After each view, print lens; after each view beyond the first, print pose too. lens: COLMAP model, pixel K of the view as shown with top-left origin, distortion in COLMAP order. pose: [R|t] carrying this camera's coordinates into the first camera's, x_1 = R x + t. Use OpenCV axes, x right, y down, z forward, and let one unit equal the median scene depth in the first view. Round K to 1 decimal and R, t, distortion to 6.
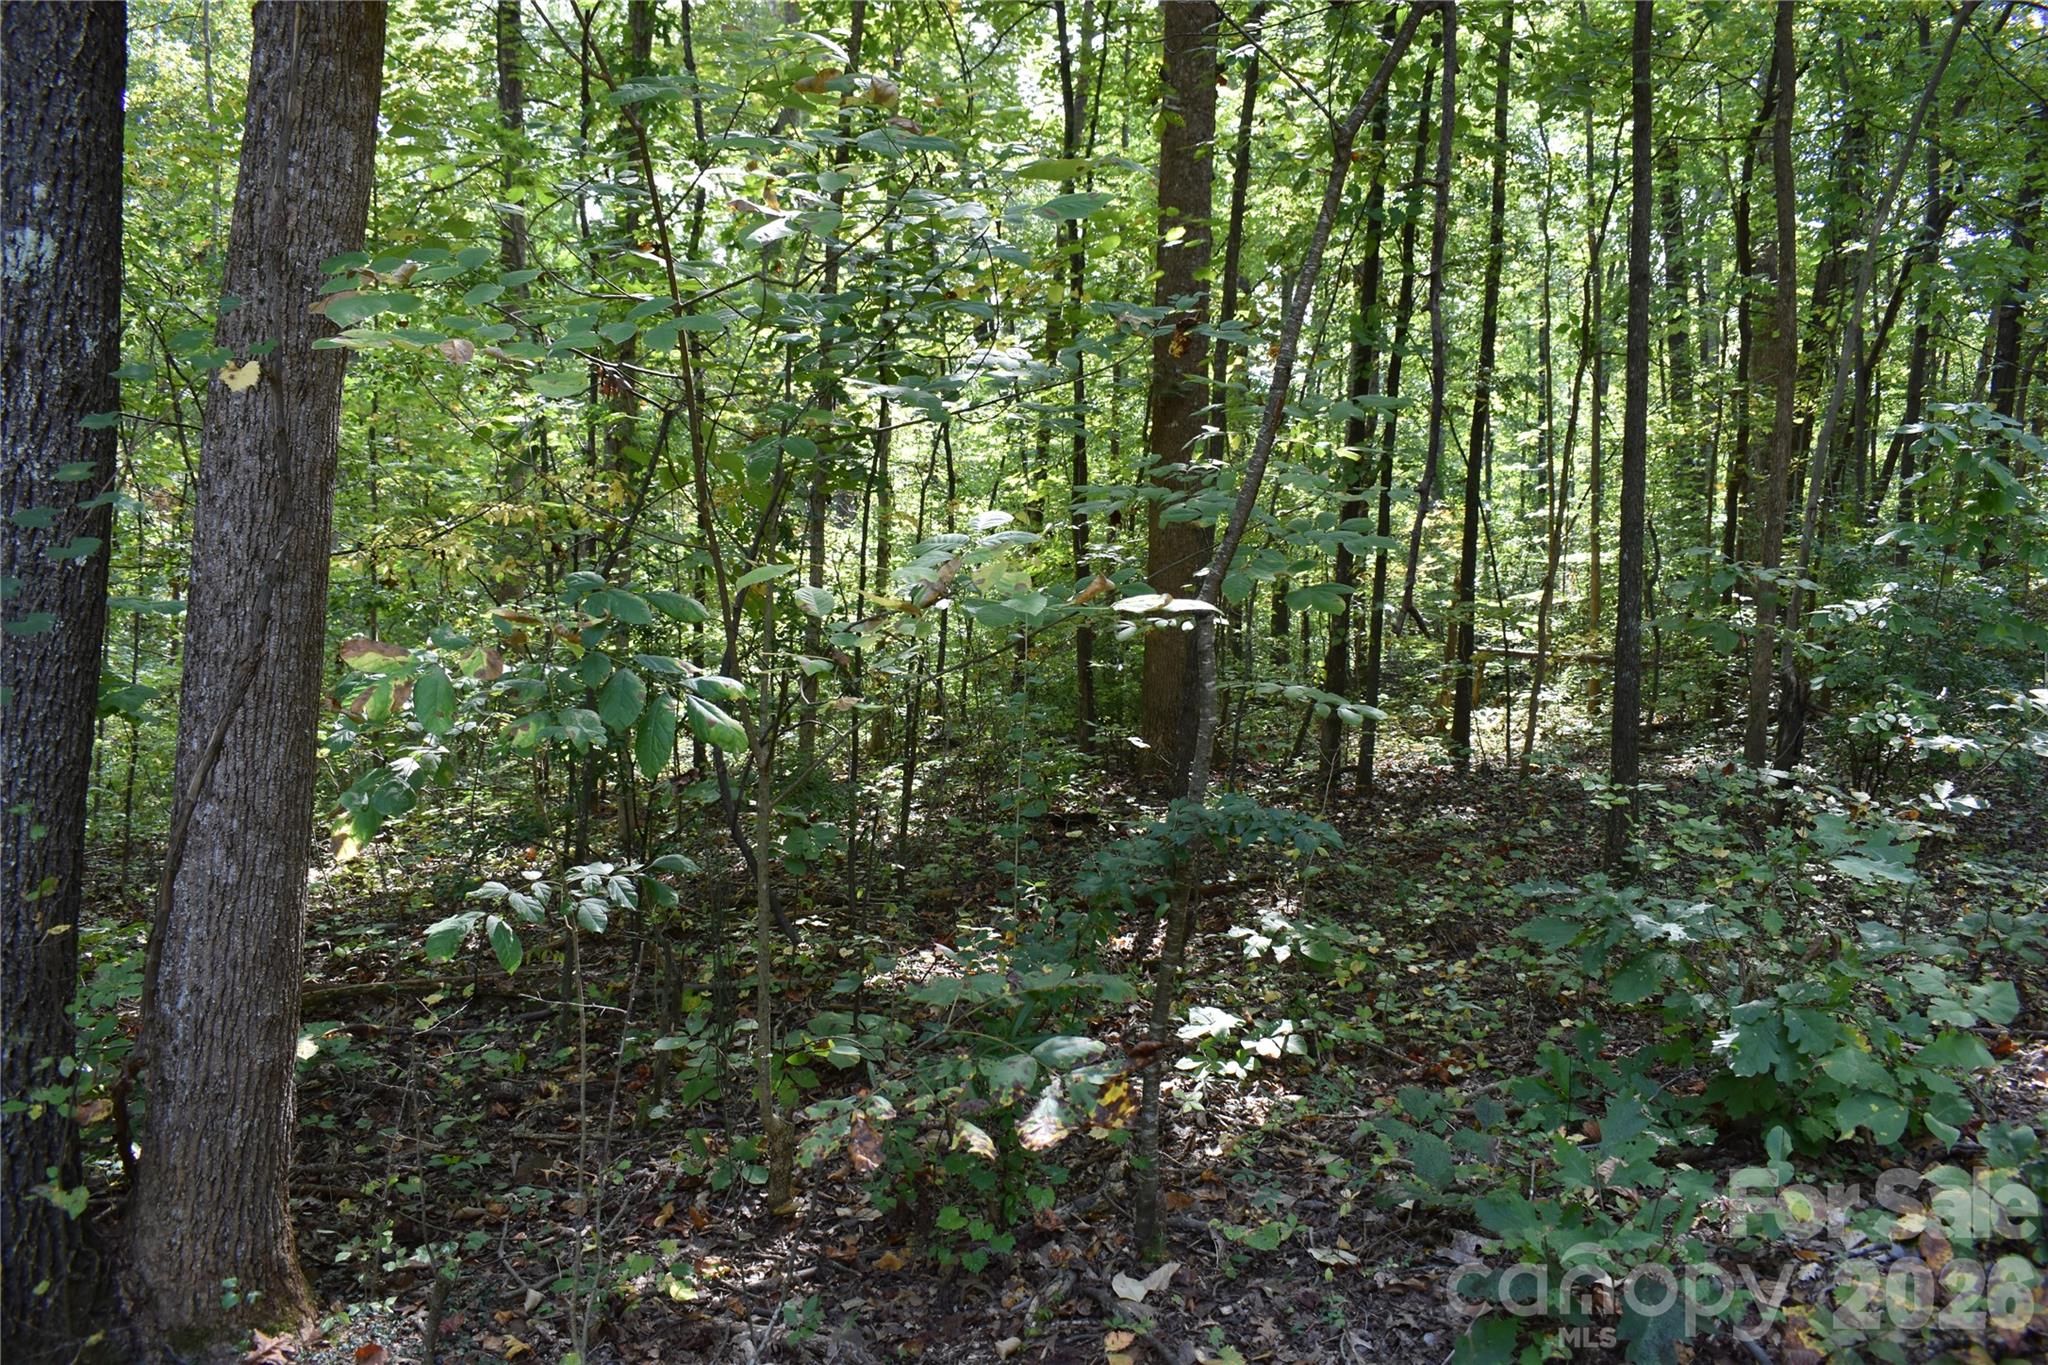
lens RADIAL K [[1611.7, 0, 1018.6], [0, 1611.7, 682.8], [0, 0, 1]] dist [0.000924, -0.003159]
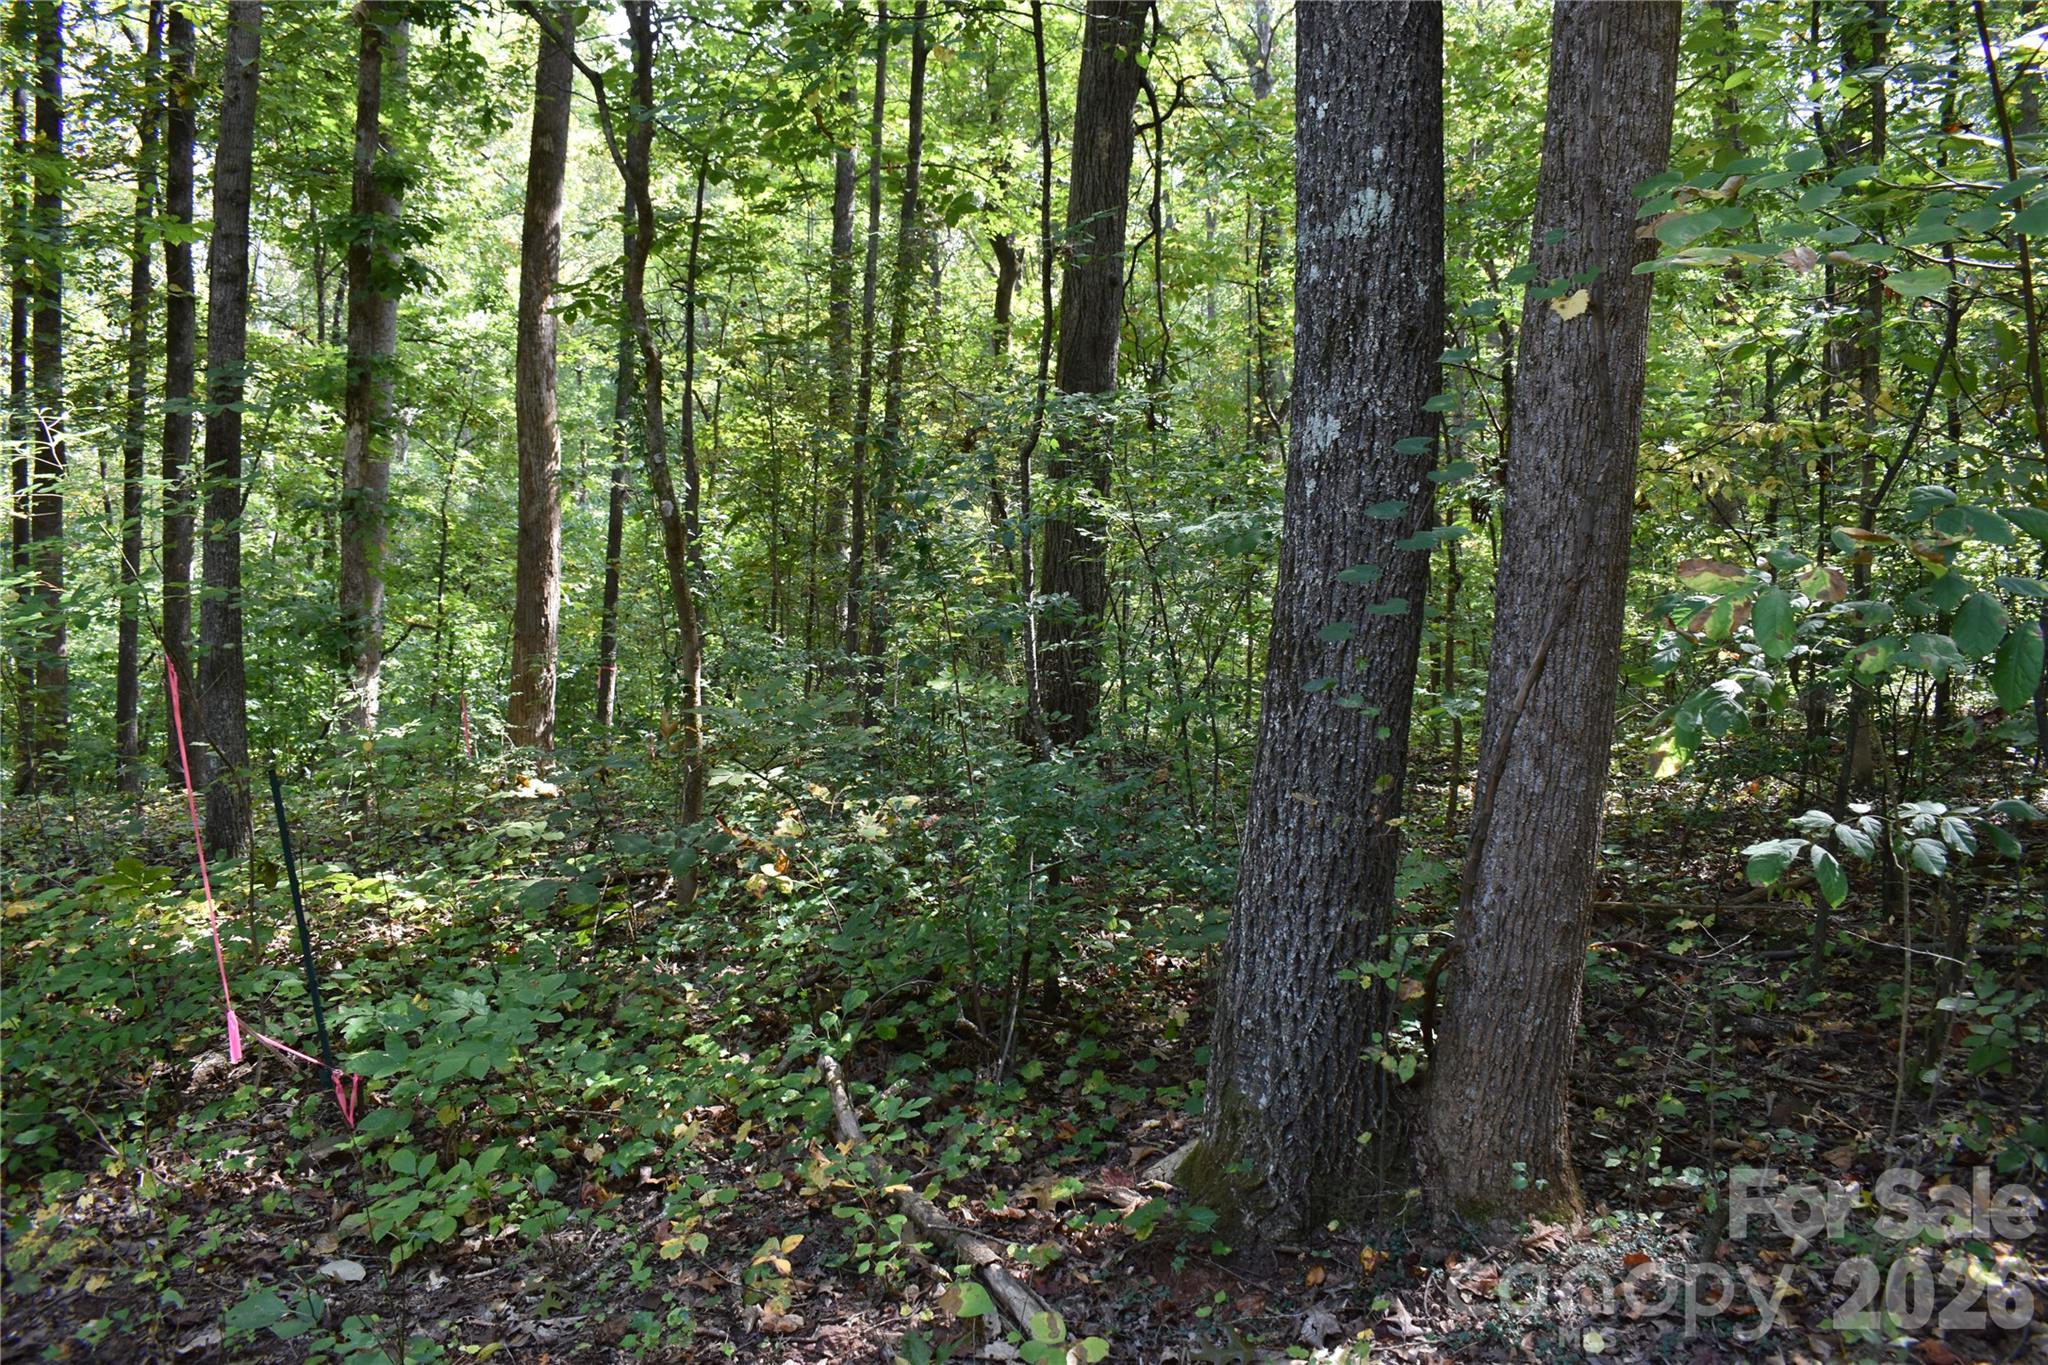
lens RADIAL K [[1611.7, 0, 1019.1], [0, 1611.7, 680.7], [0, 0, 1]] dist [0.000924, -0.003159]
pose [[0.836740, 0.038851, -0.546221, -0.194428], [-0.019311, 0.998953, 0.041470, 0.013922], [0.547260, -0.024151, 0.836614, -0.062860]]
